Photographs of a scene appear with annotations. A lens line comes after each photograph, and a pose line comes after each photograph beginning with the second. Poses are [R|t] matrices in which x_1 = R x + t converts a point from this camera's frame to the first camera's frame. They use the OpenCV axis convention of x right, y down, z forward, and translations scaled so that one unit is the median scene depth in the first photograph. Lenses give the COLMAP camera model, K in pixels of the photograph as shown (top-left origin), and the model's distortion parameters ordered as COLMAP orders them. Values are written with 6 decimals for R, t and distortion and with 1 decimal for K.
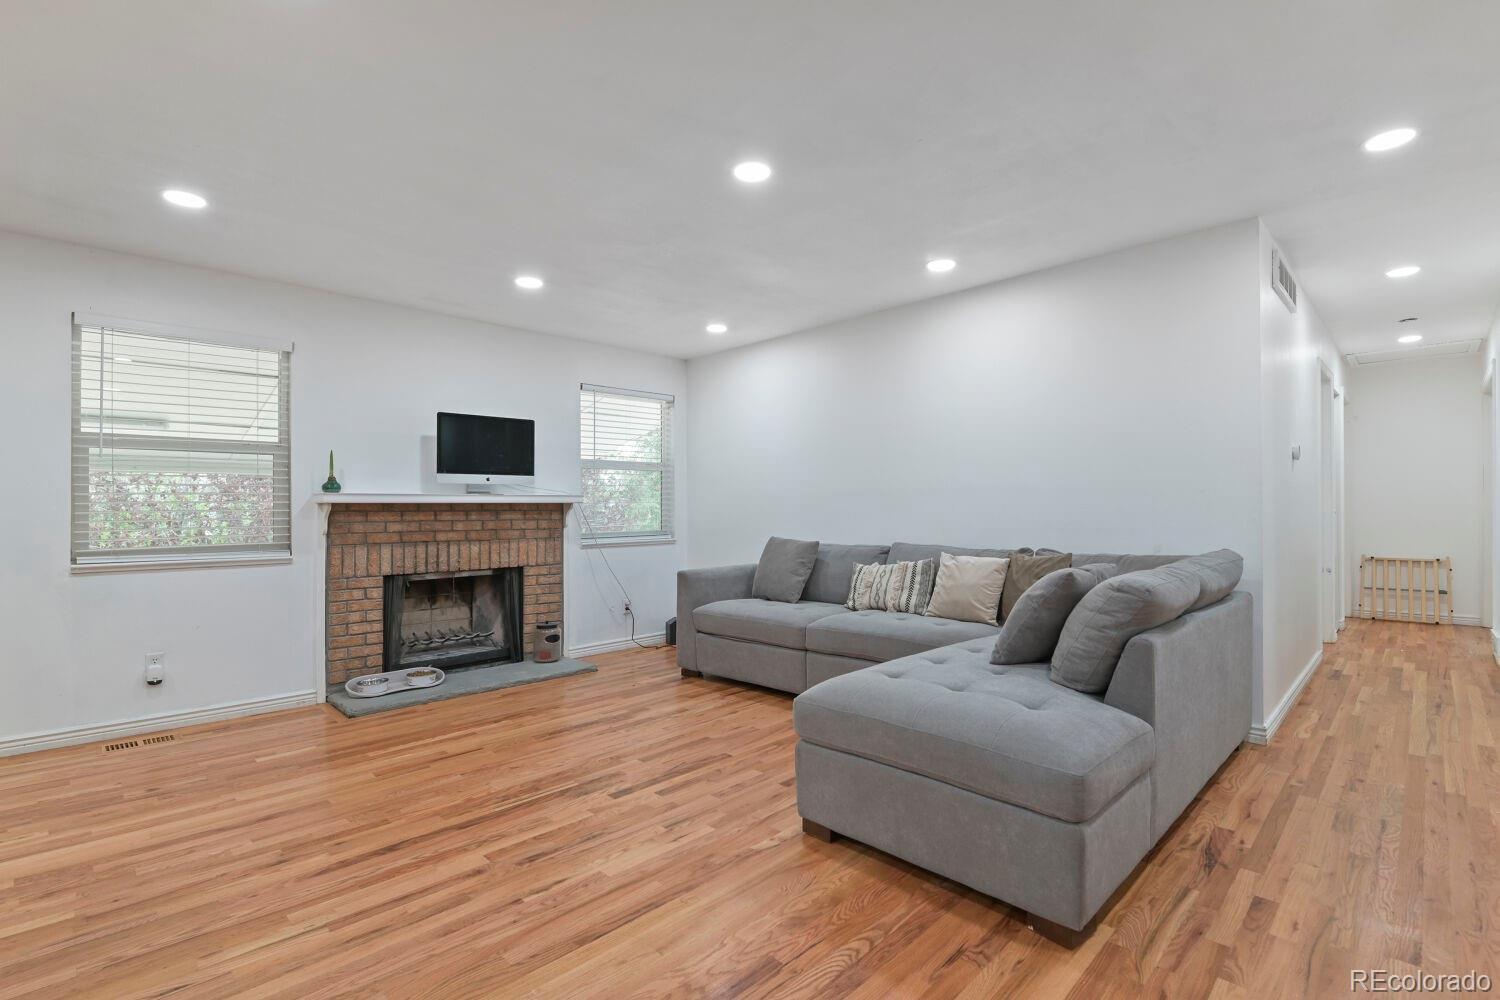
lens RADIAL K [[694.8, 0, 790.8], [0, 694.8, 512.9], [0, 0, 1]] dist [-0.001028, -0.000366]
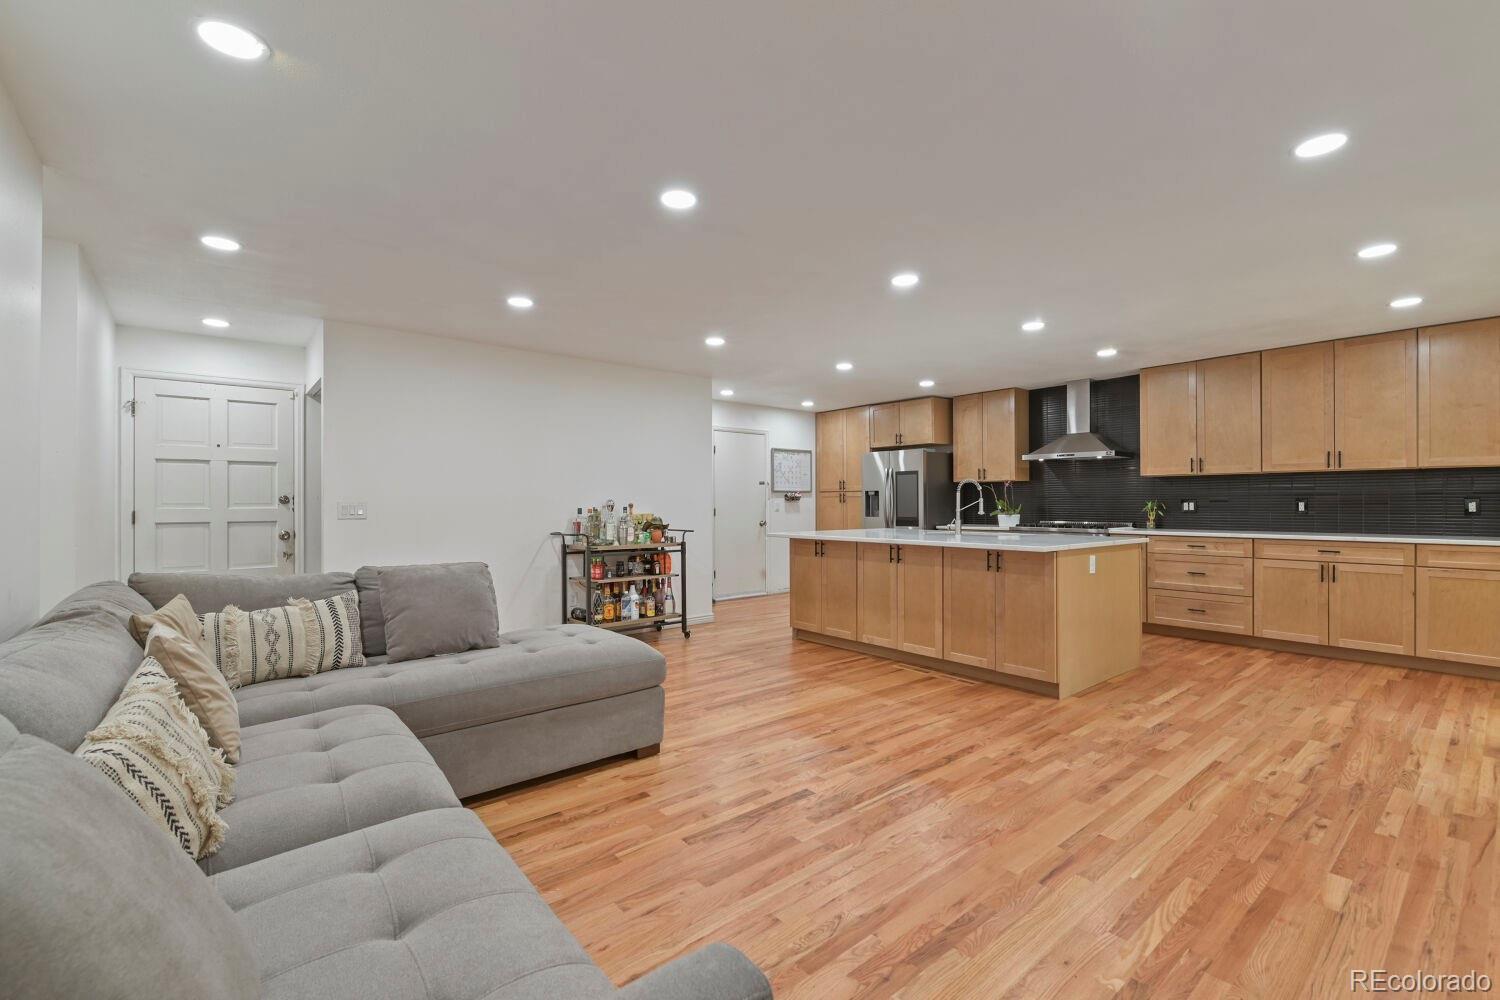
lens RADIAL K [[639.8, 0, 758.0], [0, 639.8, 495.9], [0, 0, 1]] dist [0.002479, -0.006215]
pose [[-0.991212, 0.011396, 0.131794, -0.205761], [0.010958, 0.999932, -0.004046, -0.025546], [-0.131831, -0.002566, -0.991269, 1.301524]]
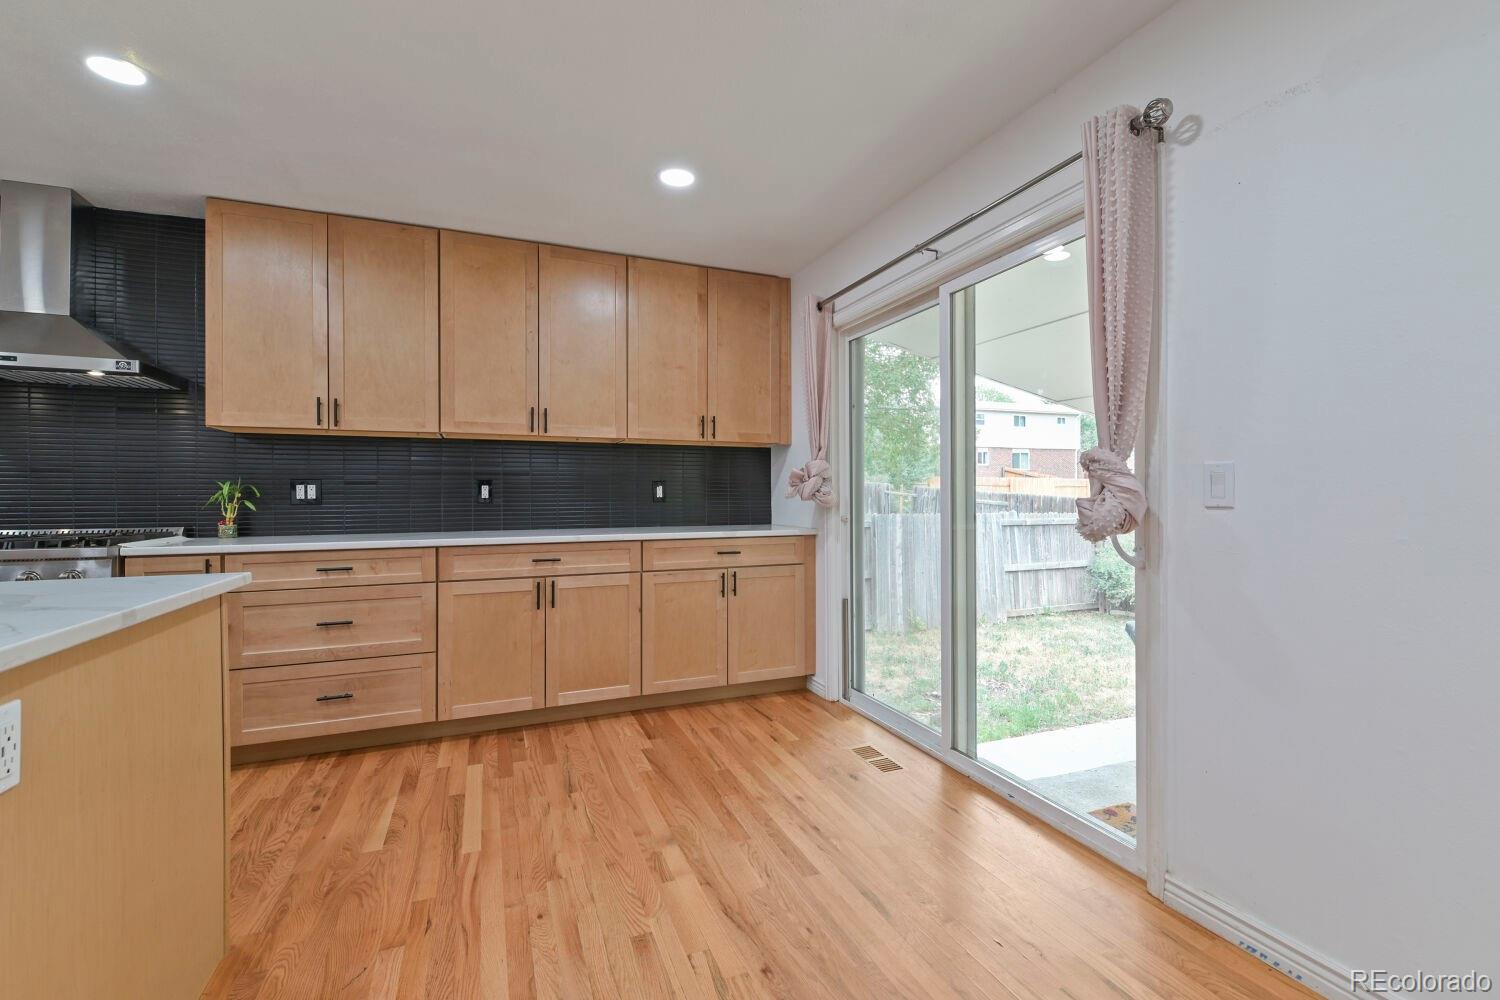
lens RADIAL K [[639.8, 0, 758.0], [0, 639.8, 495.9], [0, 0, 1]] dist [0.002479, -0.006215]
pose [[-0.415584, 0.010262, -0.909497, -0.514888], [-0.000438, 0.999934, 0.011483, -0.000539], [0.909554, 0.005170, -0.415553, 0.530816]]
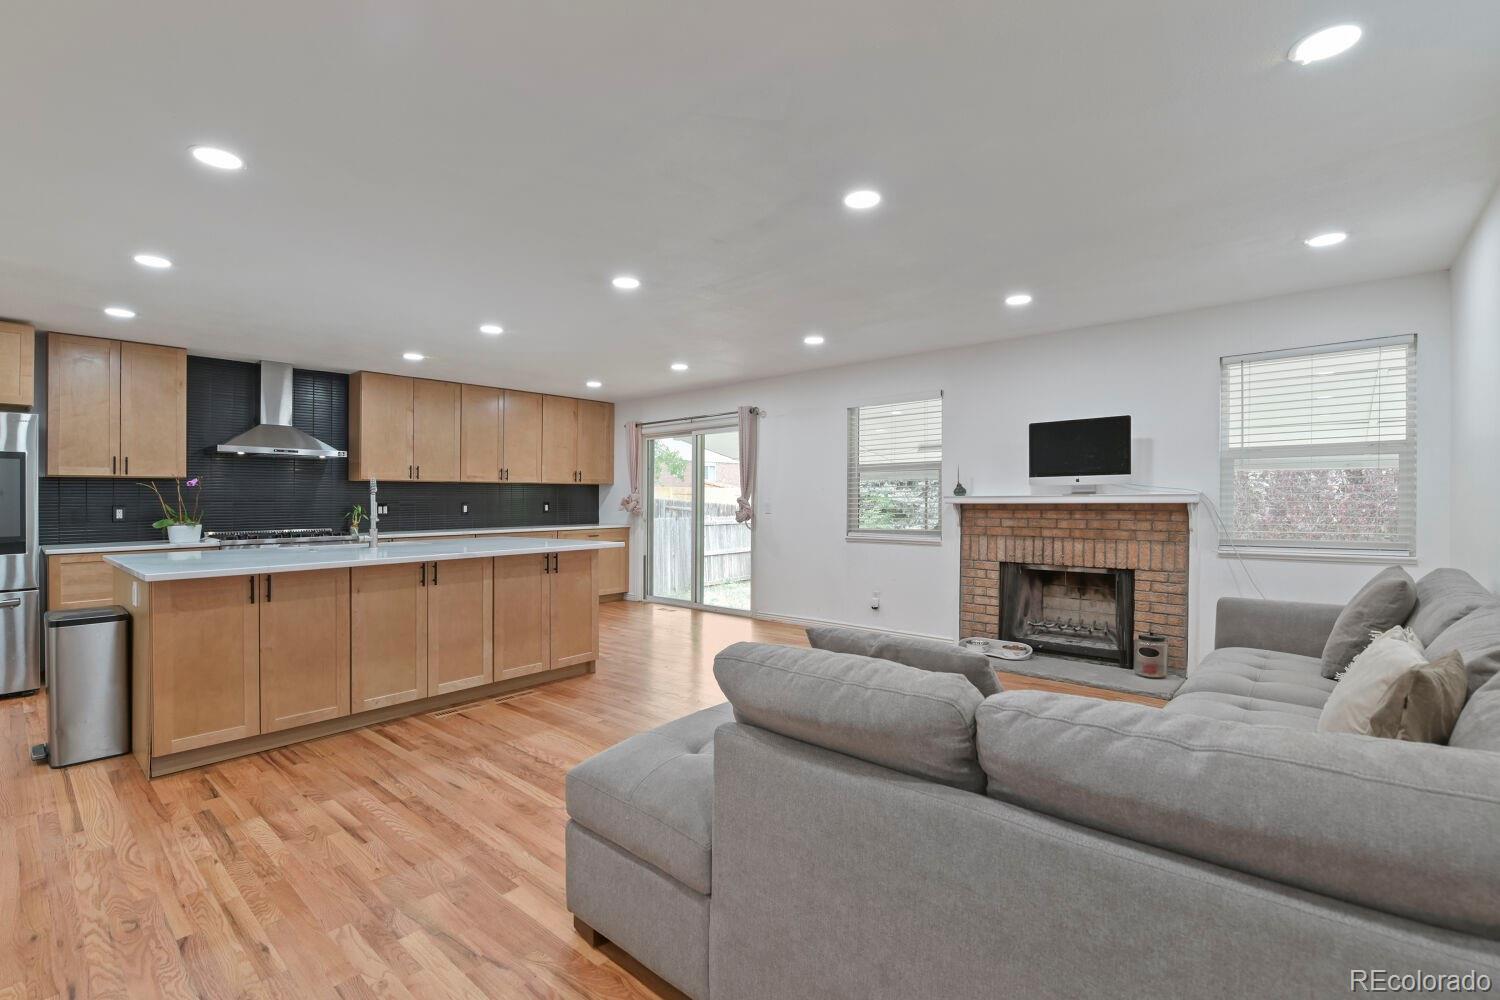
lens RADIAL K [[675.7, 0, 730.9], [0, 675.7, 496.1], [0, 0, 1]] dist [-0.002204, -0.000544]
pose [[-0.002535, 0.001092, -0.999996, 0.648181], [0.002253, 0.999997, 0.001086, -0.030660], [0.999994, -0.002251, -0.002537, 0.544522]]
